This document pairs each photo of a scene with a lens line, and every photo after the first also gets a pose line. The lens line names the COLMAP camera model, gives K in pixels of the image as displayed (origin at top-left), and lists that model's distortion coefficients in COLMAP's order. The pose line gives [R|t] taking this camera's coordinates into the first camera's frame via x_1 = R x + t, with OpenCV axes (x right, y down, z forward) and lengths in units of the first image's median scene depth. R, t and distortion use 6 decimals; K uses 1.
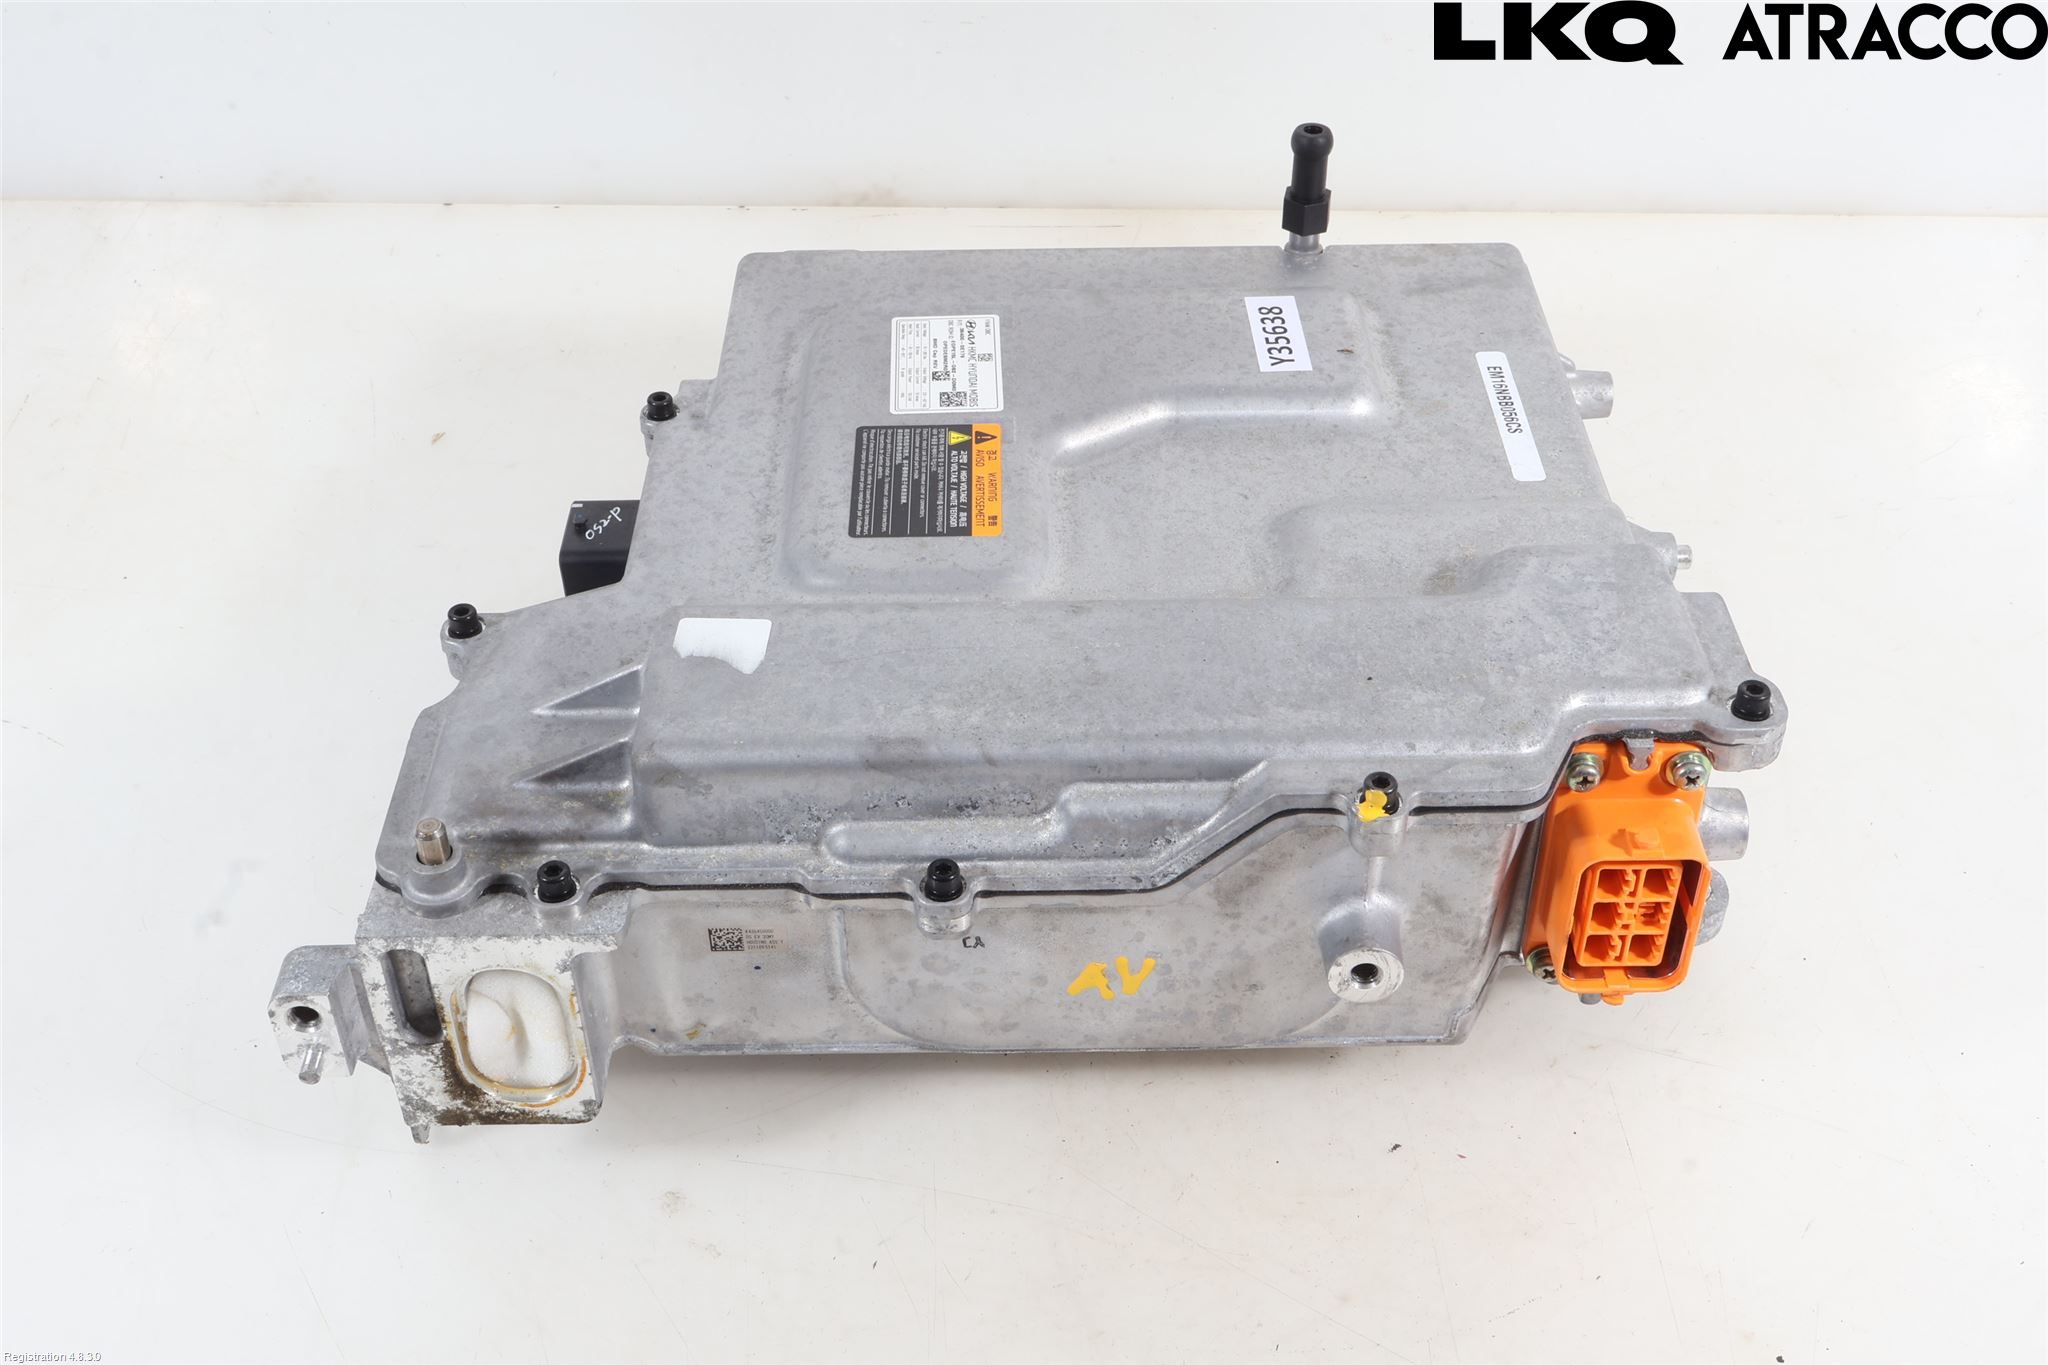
lens RADIAL K [[2319.5, 0, 1023.3], [0, 2319.5, 681.9], [0, 0, 1]] dist [0.027608, 0.000000]
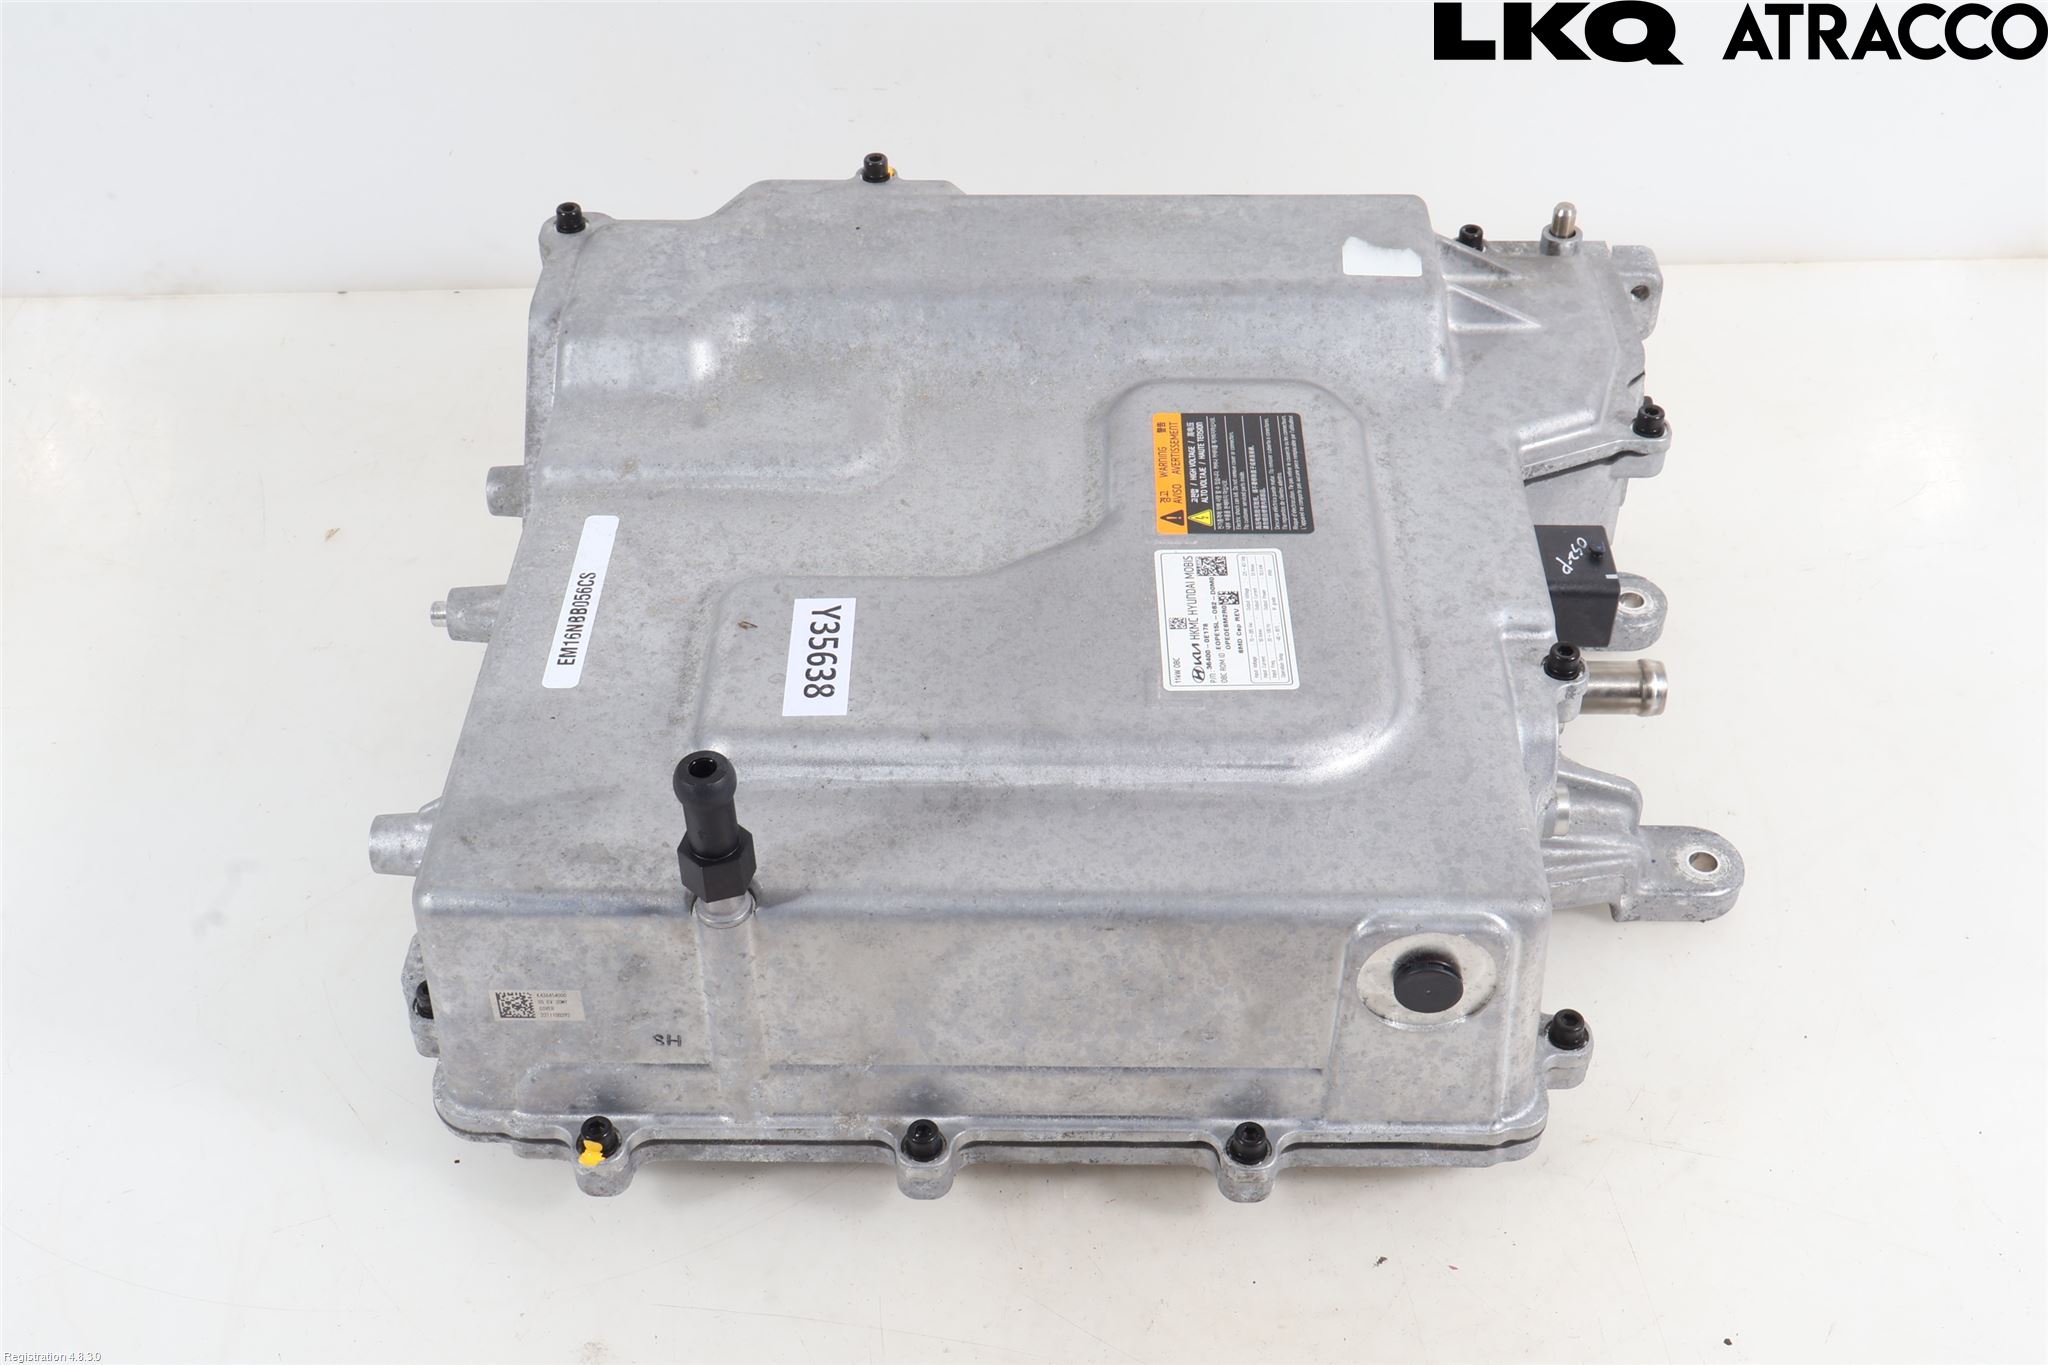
lens RADIAL K [[2319.5, 0, 1029.1], [0, 2319.5, 688.4], [0, 0, 1]] dist [0.027608, 0.000000]
pose [[-0.999335, -0.004740, 0.036146, 0.007117], [0.034804, 0.170981, 0.984659, -0.993930], [-0.010847, 0.985263, -0.170703, 1.206591]]
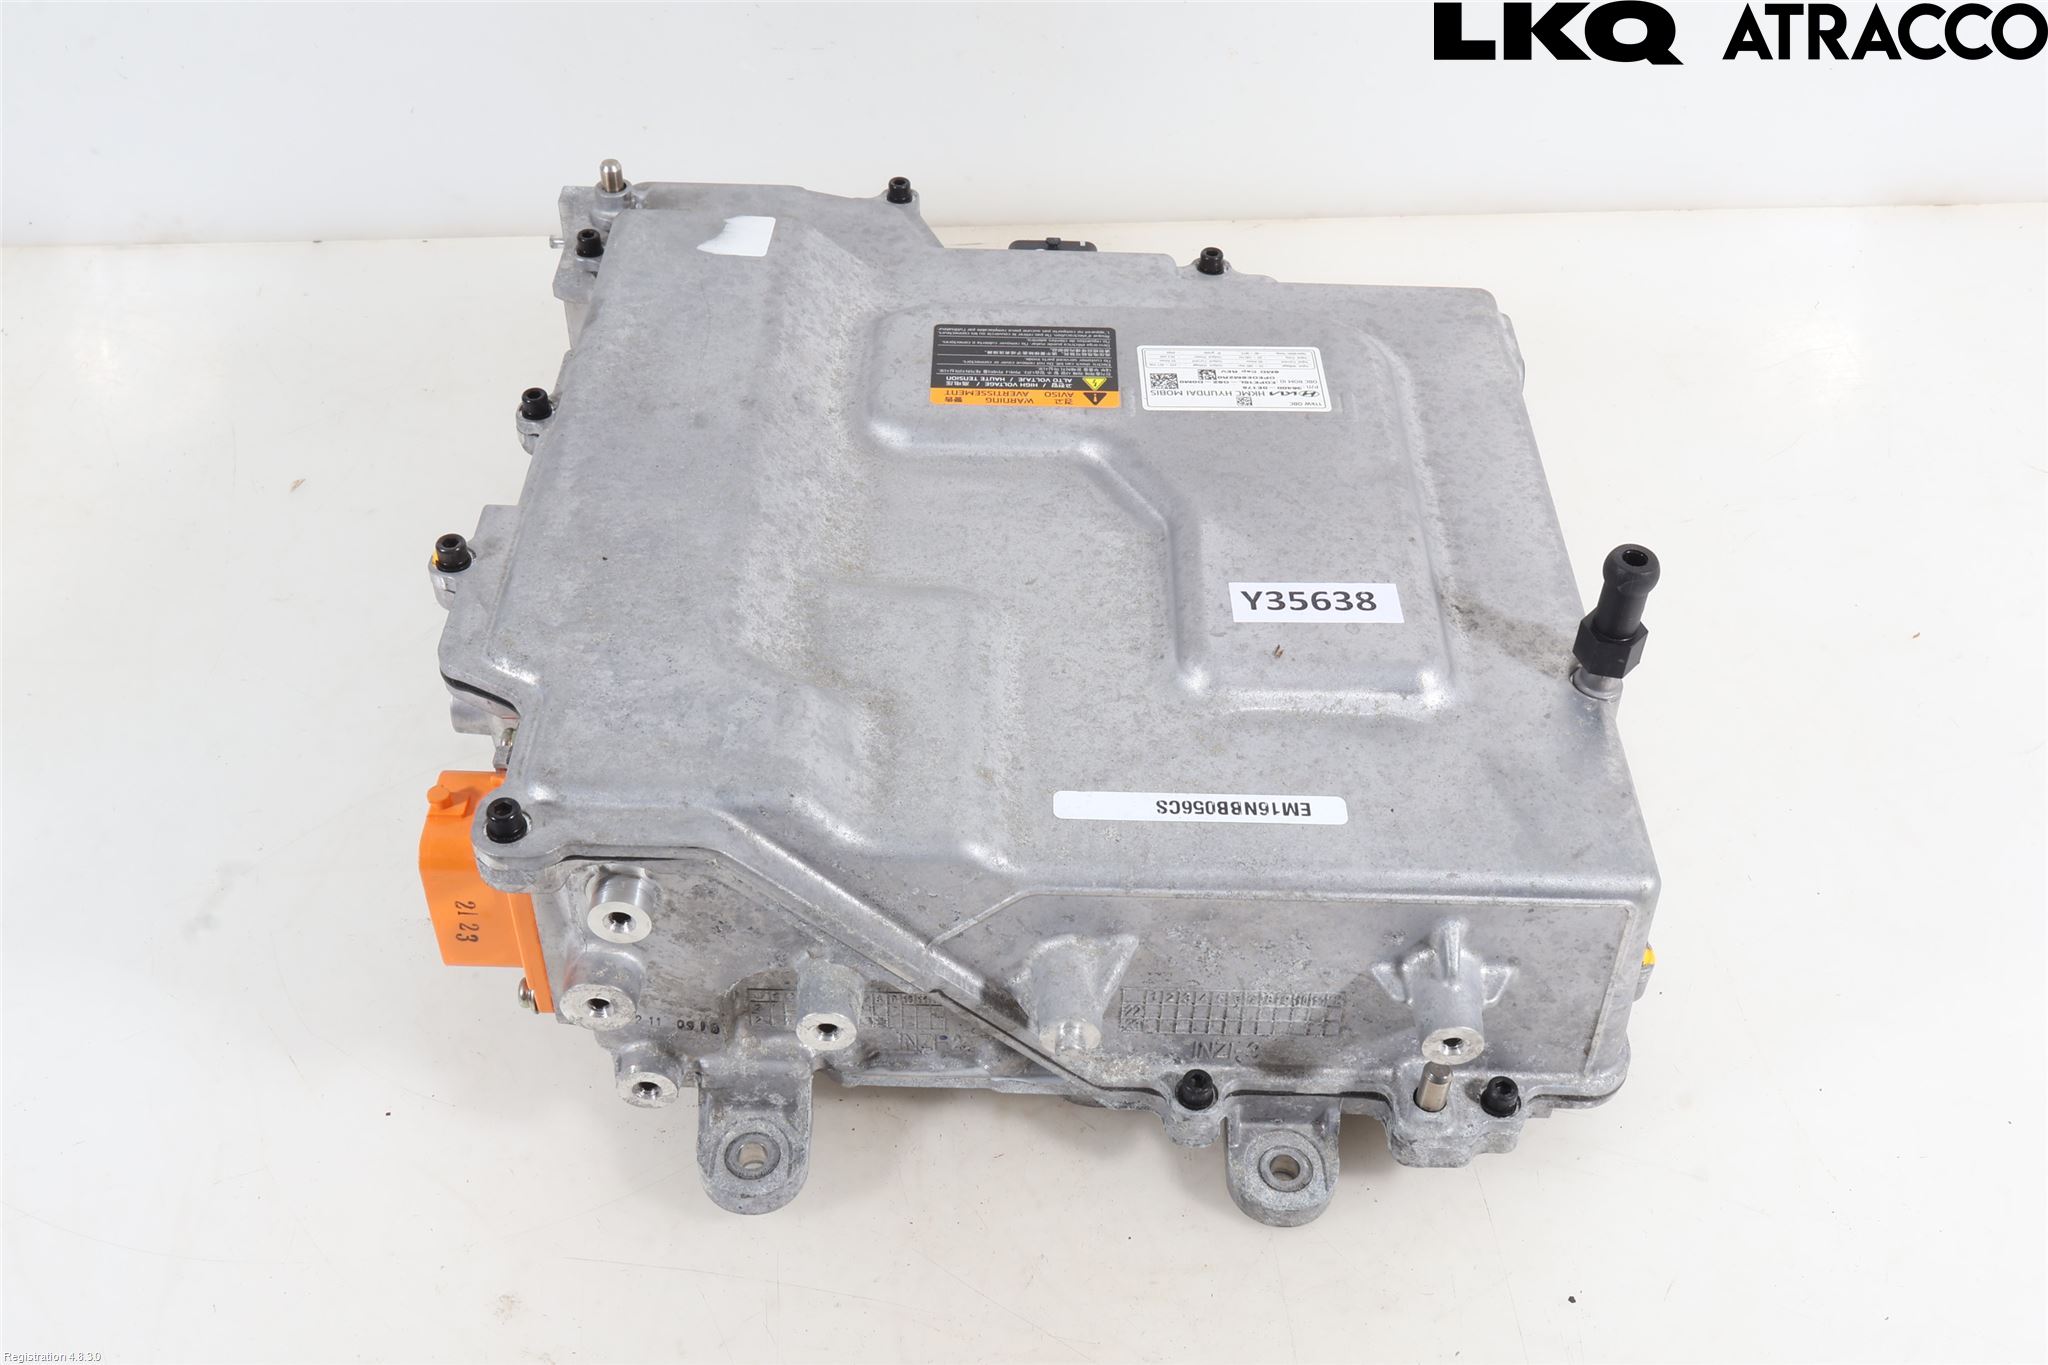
lens RADIAL K [[2030.1, 0, 1028.4], [0, 2030.1, 682.1], [0, 0, 1]] dist [0.019437, 0.000000]
pose [[-0.018111, 0.695739, -0.718067, 0.707848], [-0.643728, 0.541416, 0.540817, -0.497630], [0.765040, 0.472035, 0.438061, 0.631270]]
